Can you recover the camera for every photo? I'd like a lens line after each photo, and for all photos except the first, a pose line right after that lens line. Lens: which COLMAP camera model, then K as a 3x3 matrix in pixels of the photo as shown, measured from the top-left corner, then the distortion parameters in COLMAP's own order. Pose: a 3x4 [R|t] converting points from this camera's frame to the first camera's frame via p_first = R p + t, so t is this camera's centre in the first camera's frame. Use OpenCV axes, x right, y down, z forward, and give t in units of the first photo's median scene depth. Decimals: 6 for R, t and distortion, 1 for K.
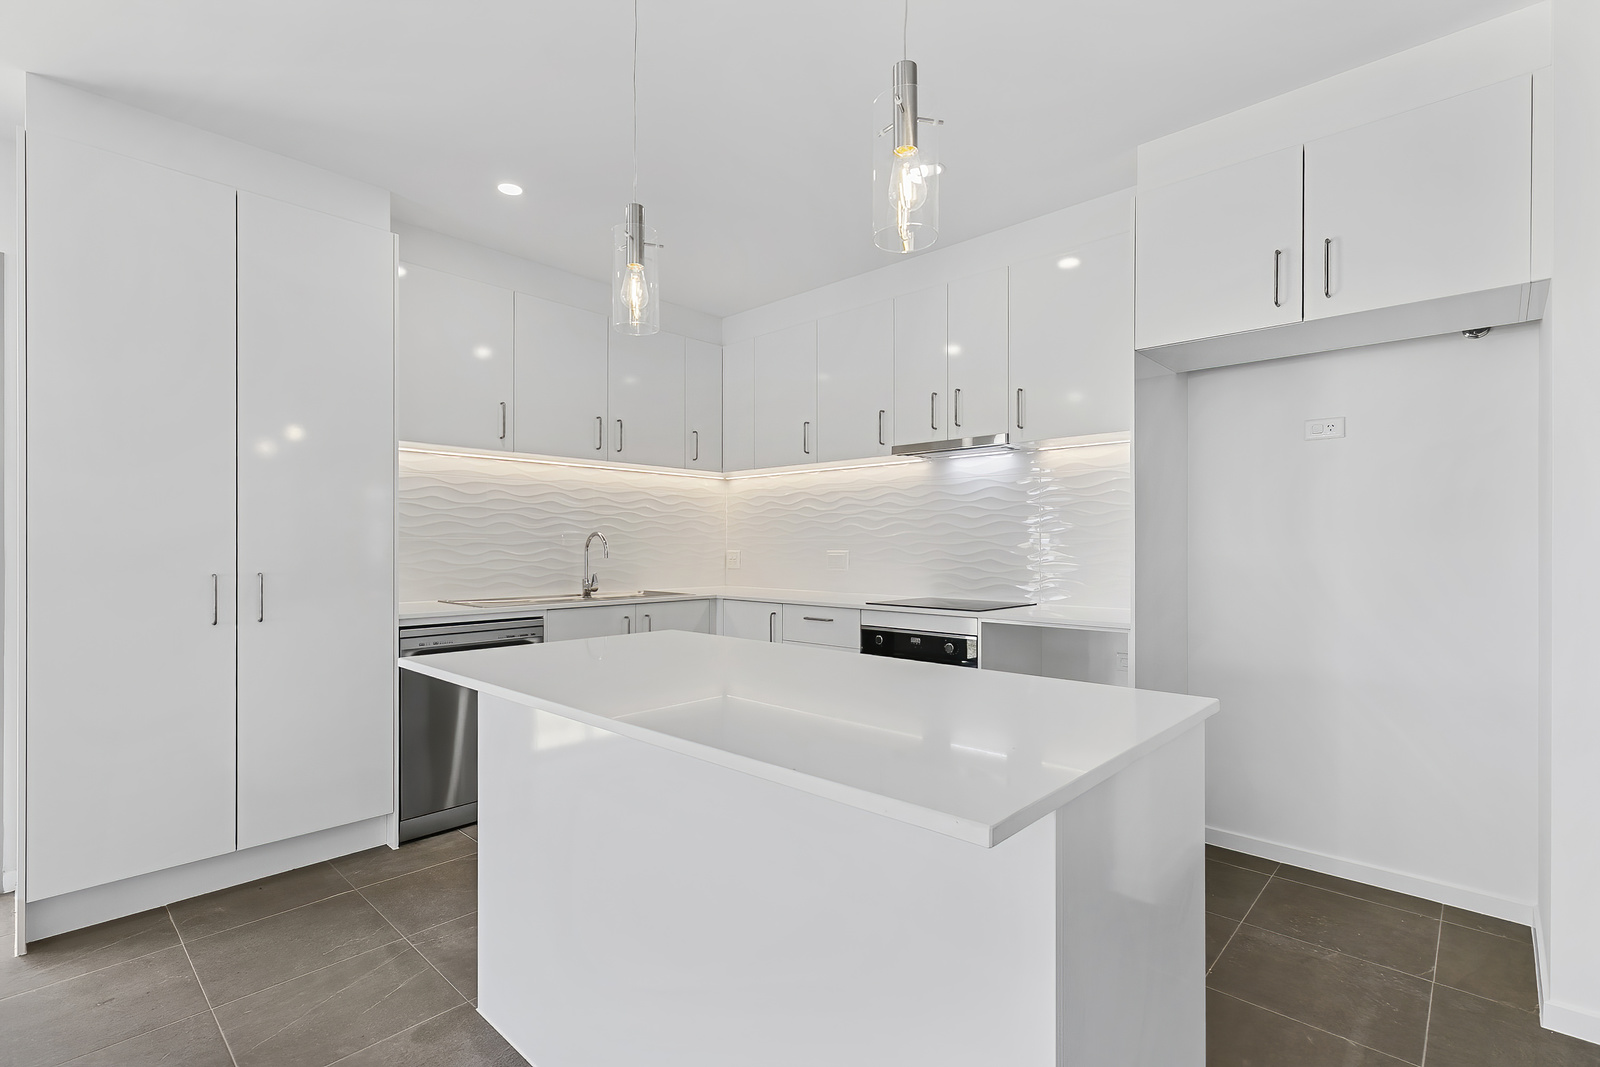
lens RADIAL K [[733.3, 0, 774.8], [0, 733.3, 549.5], [0, 0, 1]] dist [0.006326, 0.000650]
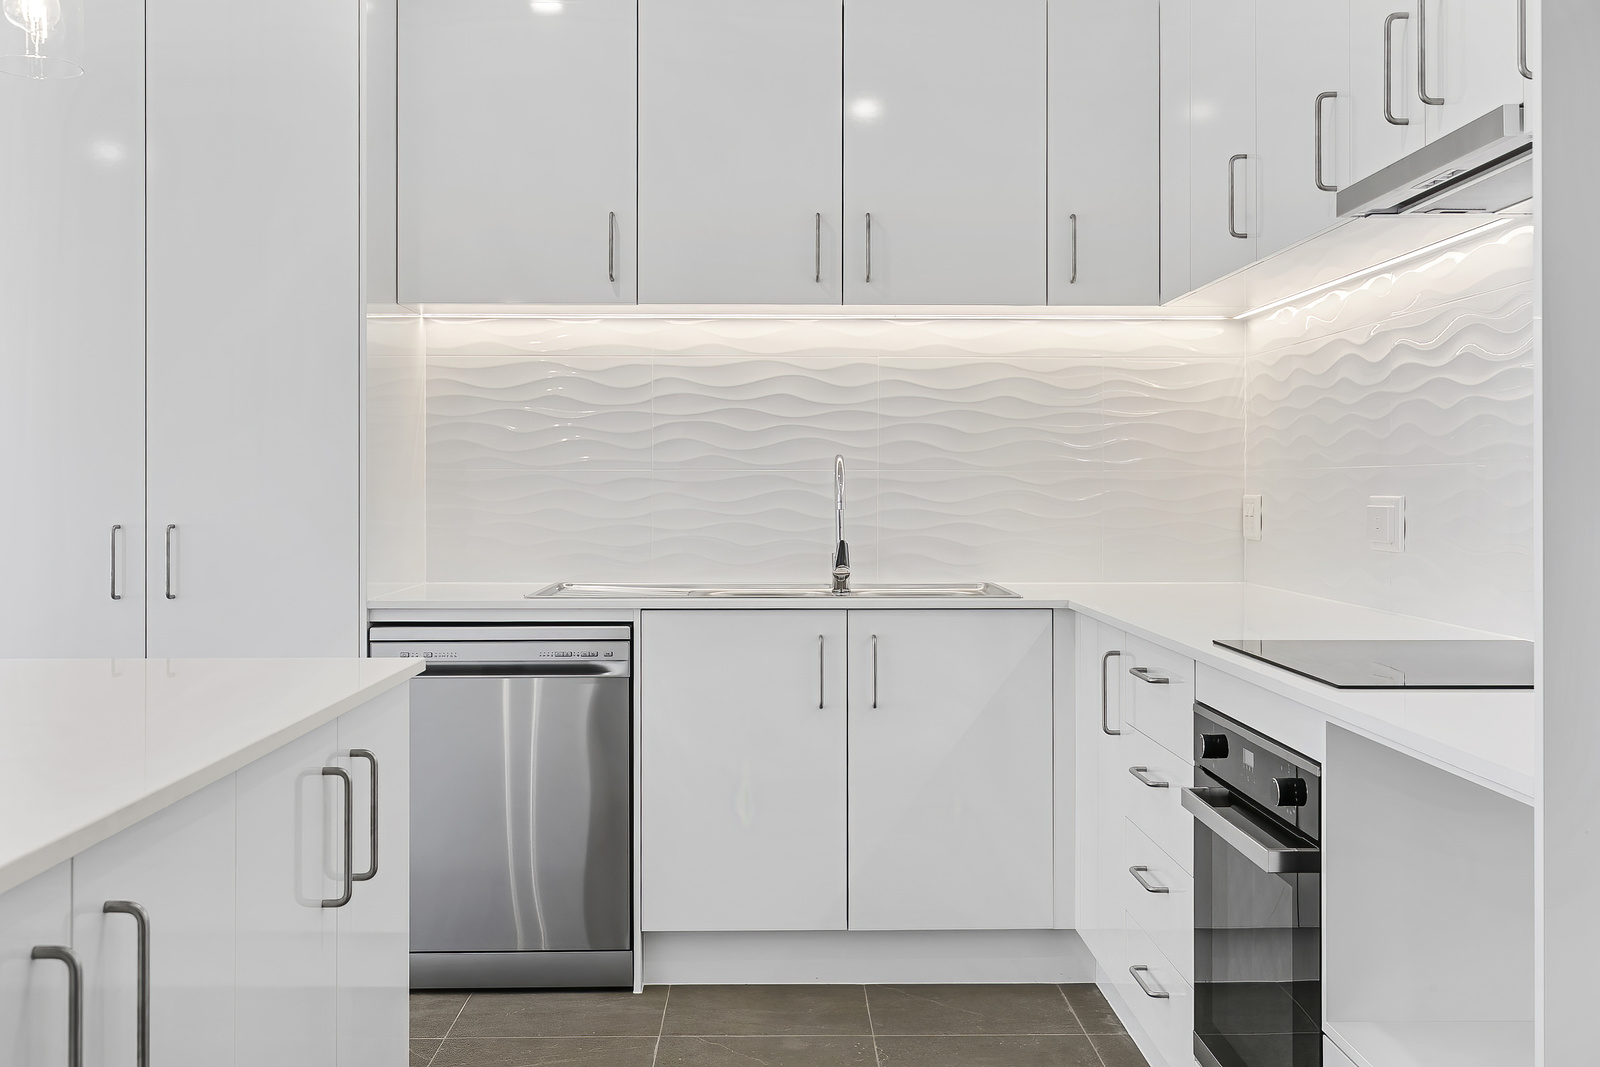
lens RADIAL K [[1582.7, 0, 804.2], [0, 1582.7, 484.1], [0, 0, 1]] dist [0.011410, 0.000000]
pose [[0.705901, -0.006357, -0.708282, 0.456863], [-0.003143, 0.999922, -0.012107, 0.007423], [0.708303, 0.010772, 0.705826, 0.260533]]
